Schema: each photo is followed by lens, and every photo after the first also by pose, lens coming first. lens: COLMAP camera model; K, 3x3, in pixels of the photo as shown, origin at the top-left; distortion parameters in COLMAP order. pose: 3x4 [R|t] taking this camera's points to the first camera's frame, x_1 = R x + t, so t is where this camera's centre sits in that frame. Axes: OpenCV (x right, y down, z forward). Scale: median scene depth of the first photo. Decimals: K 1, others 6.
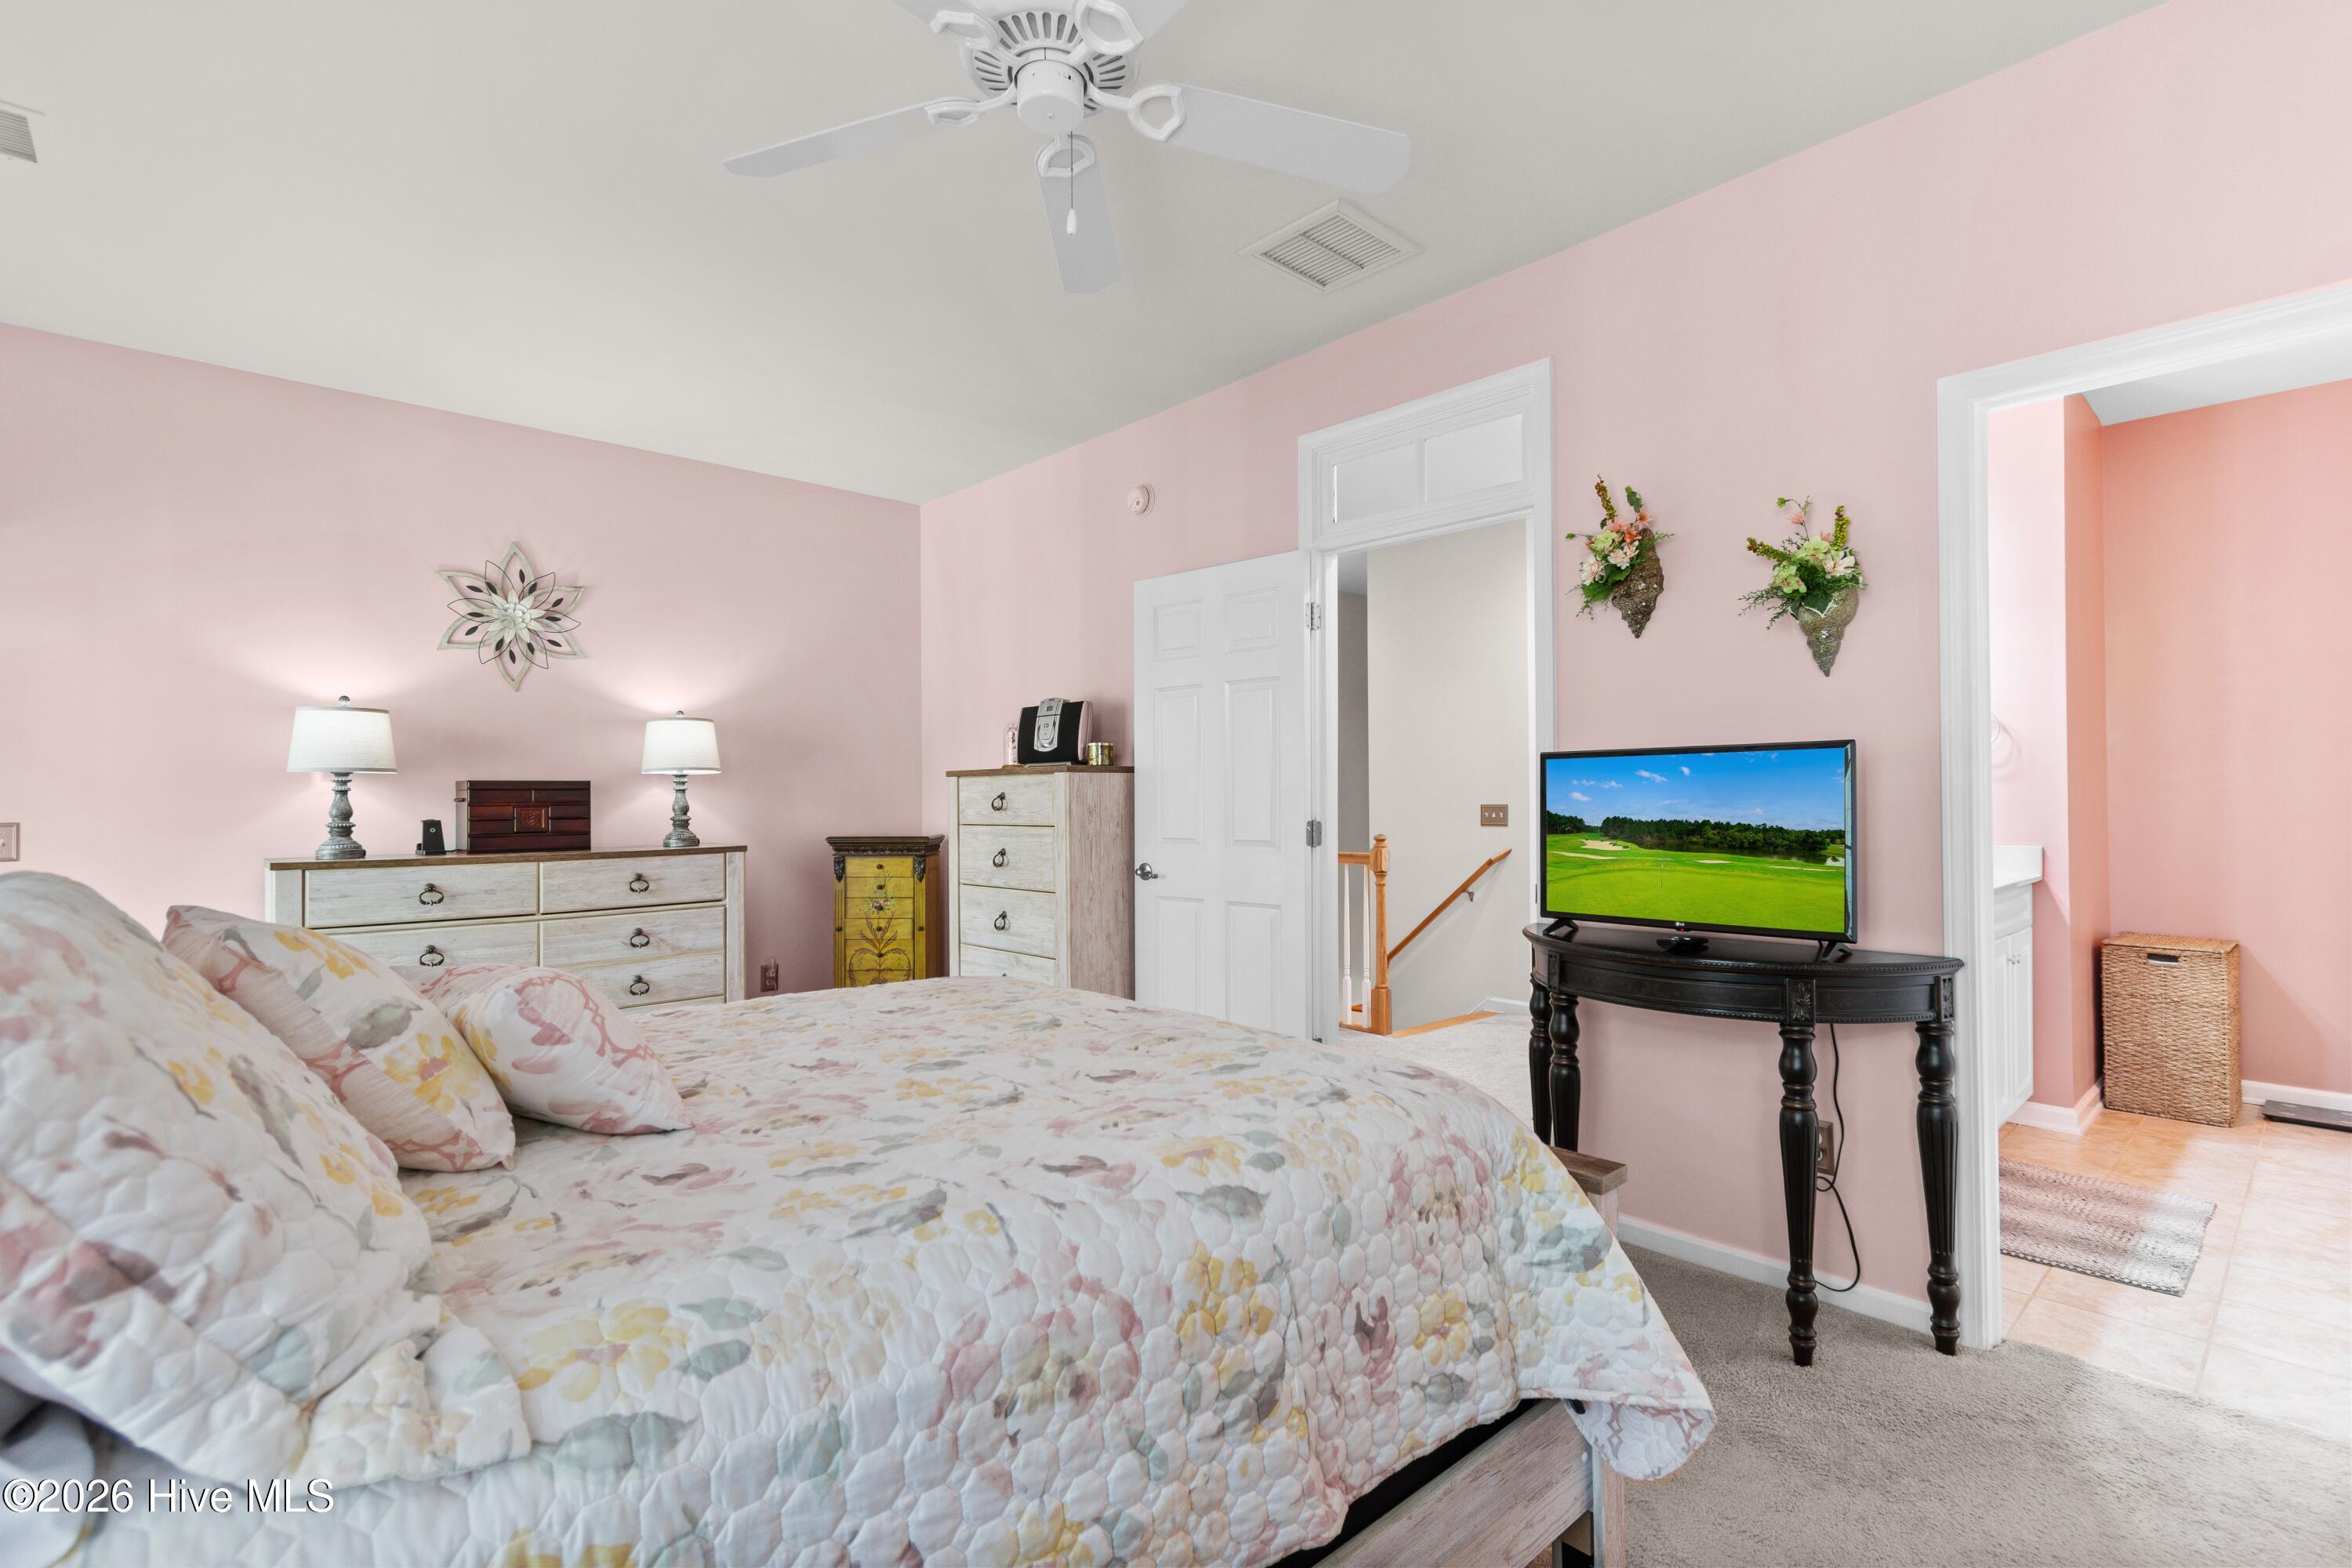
lens RADIAL K [[1073.7, 0, 1184.8], [0, 1073.7, 793.3], [0, 0, 1]] dist [0.013475, 0.000552]
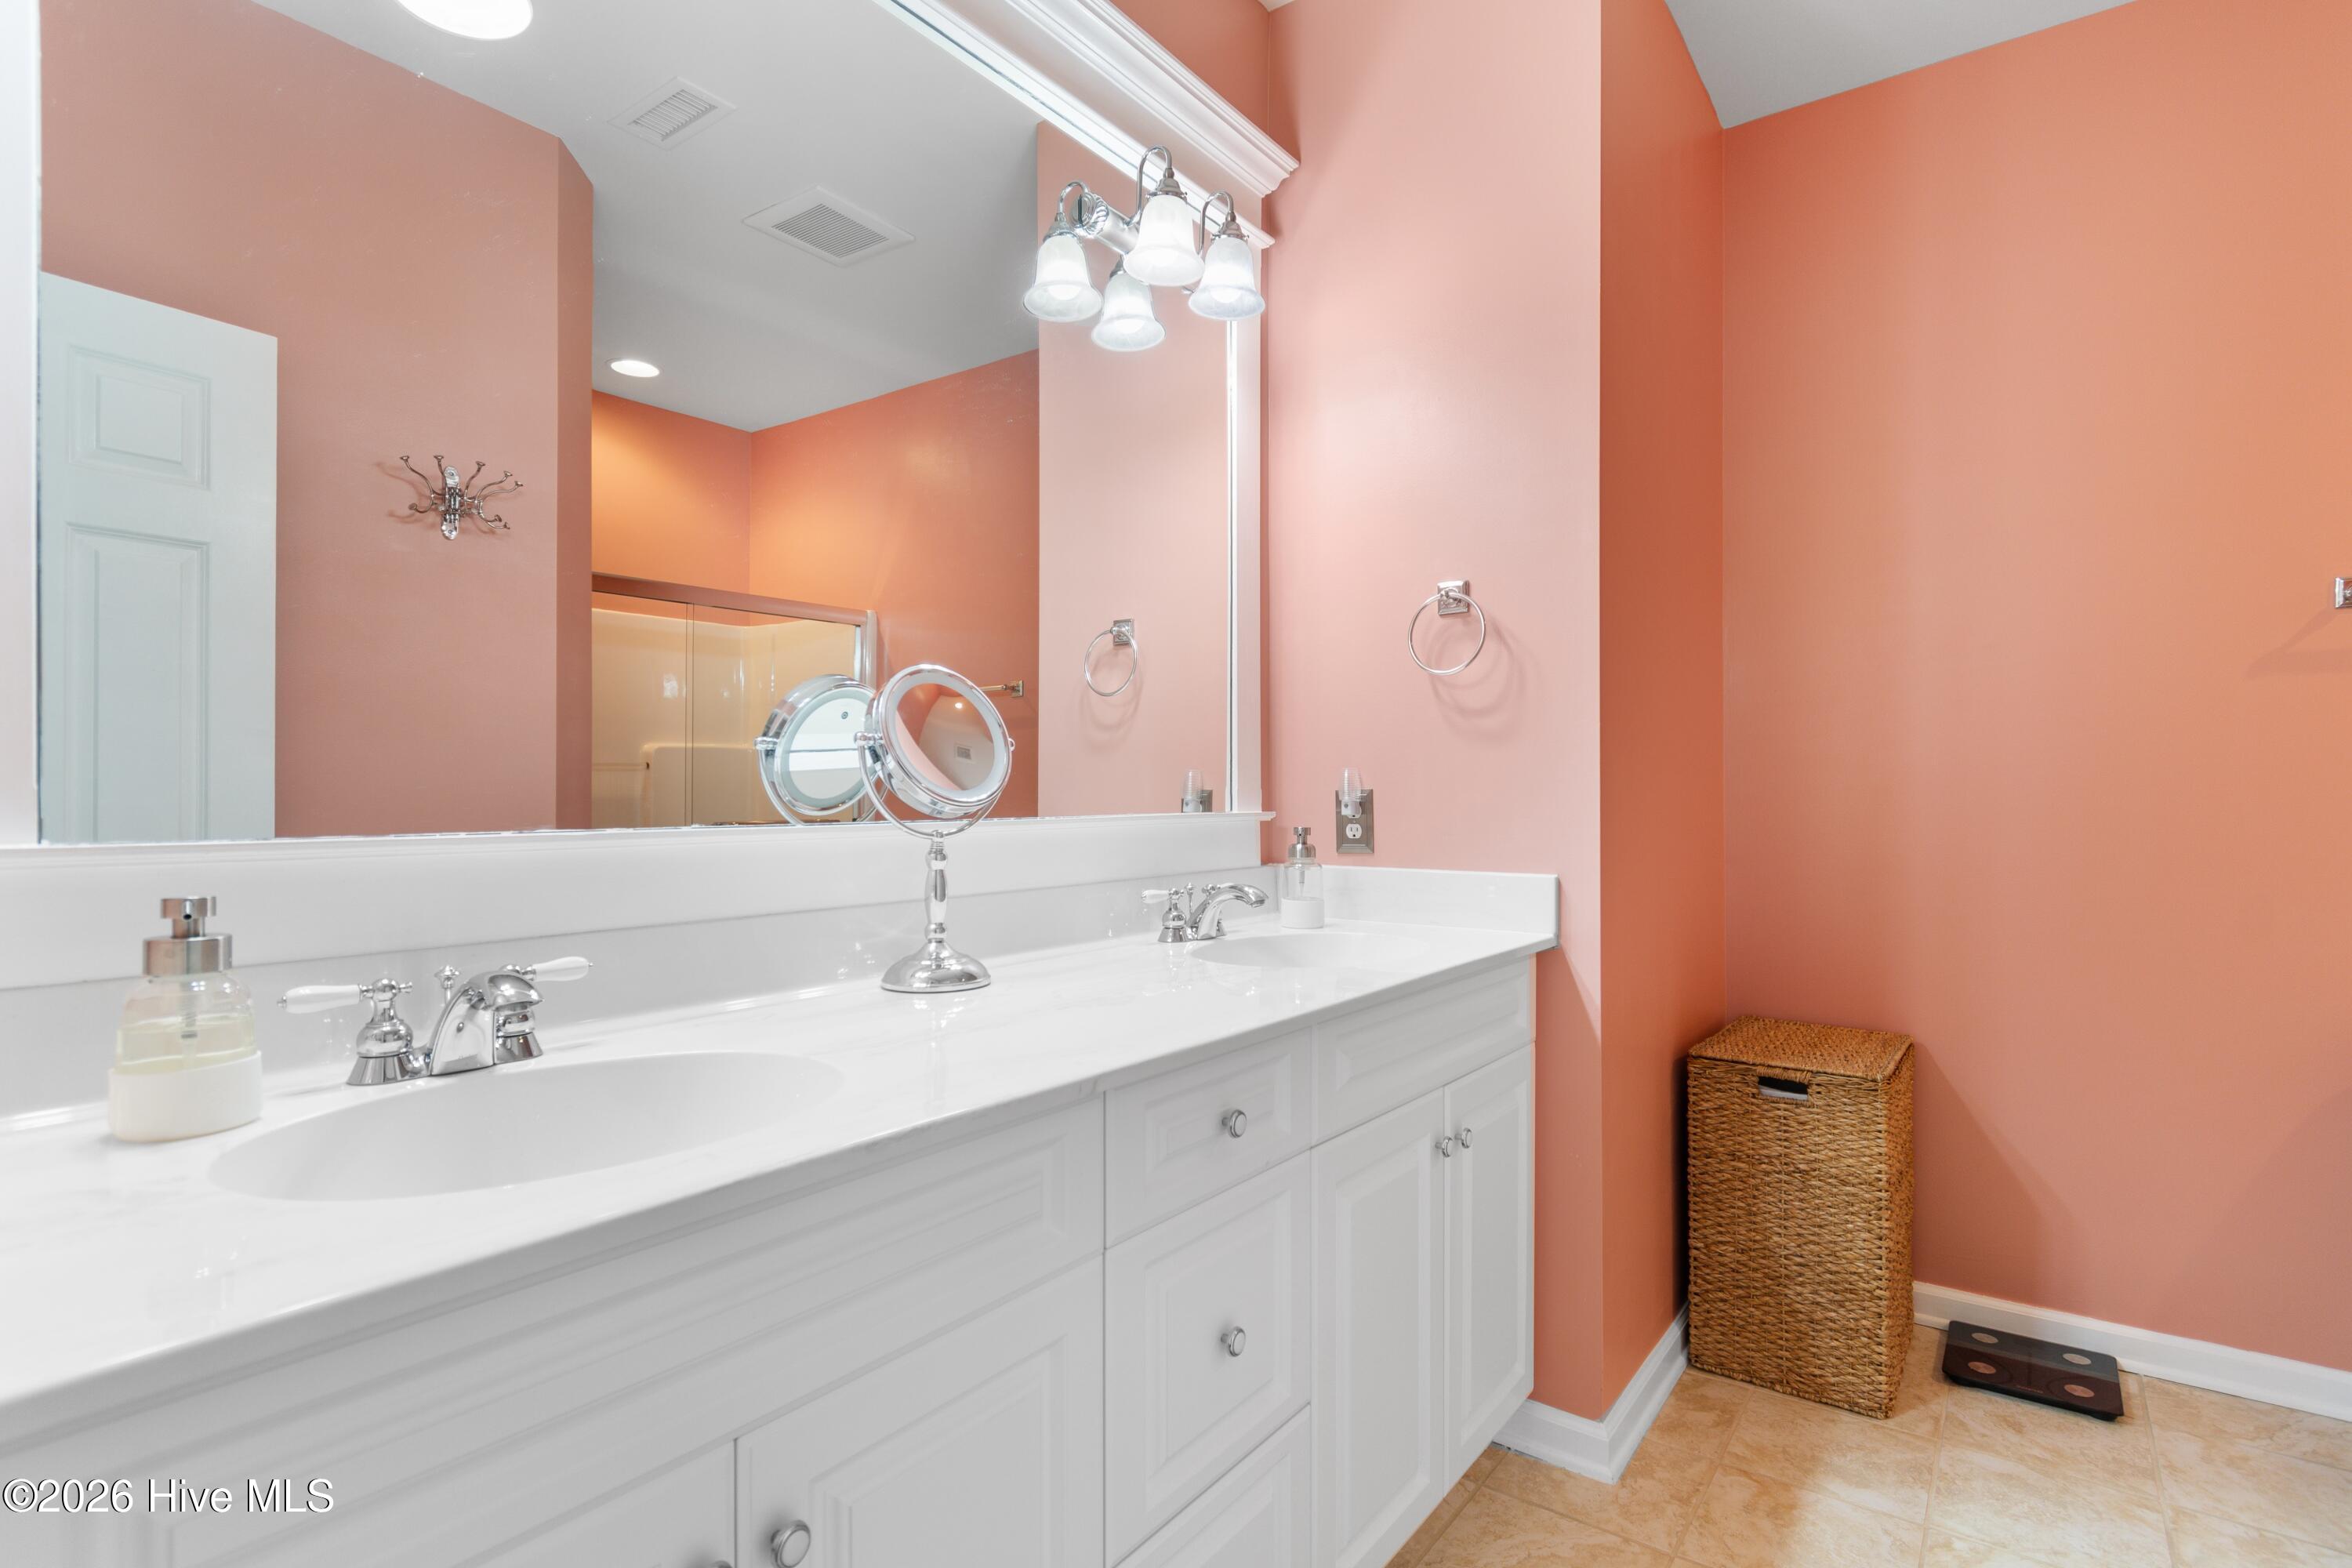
lens RADIAL K [[1143.3, 0, 1170.9], [0, 1143.3, 782.0], [0, 0, 1]] dist [-0.000221, 0.000060]
pose [[0.986696, 0.003495, 0.162536, 0.522195], [-0.004548, 0.999971, 0.006105, 0.004729], [-0.162510, -0.006763, 0.986684, 0.509395]]
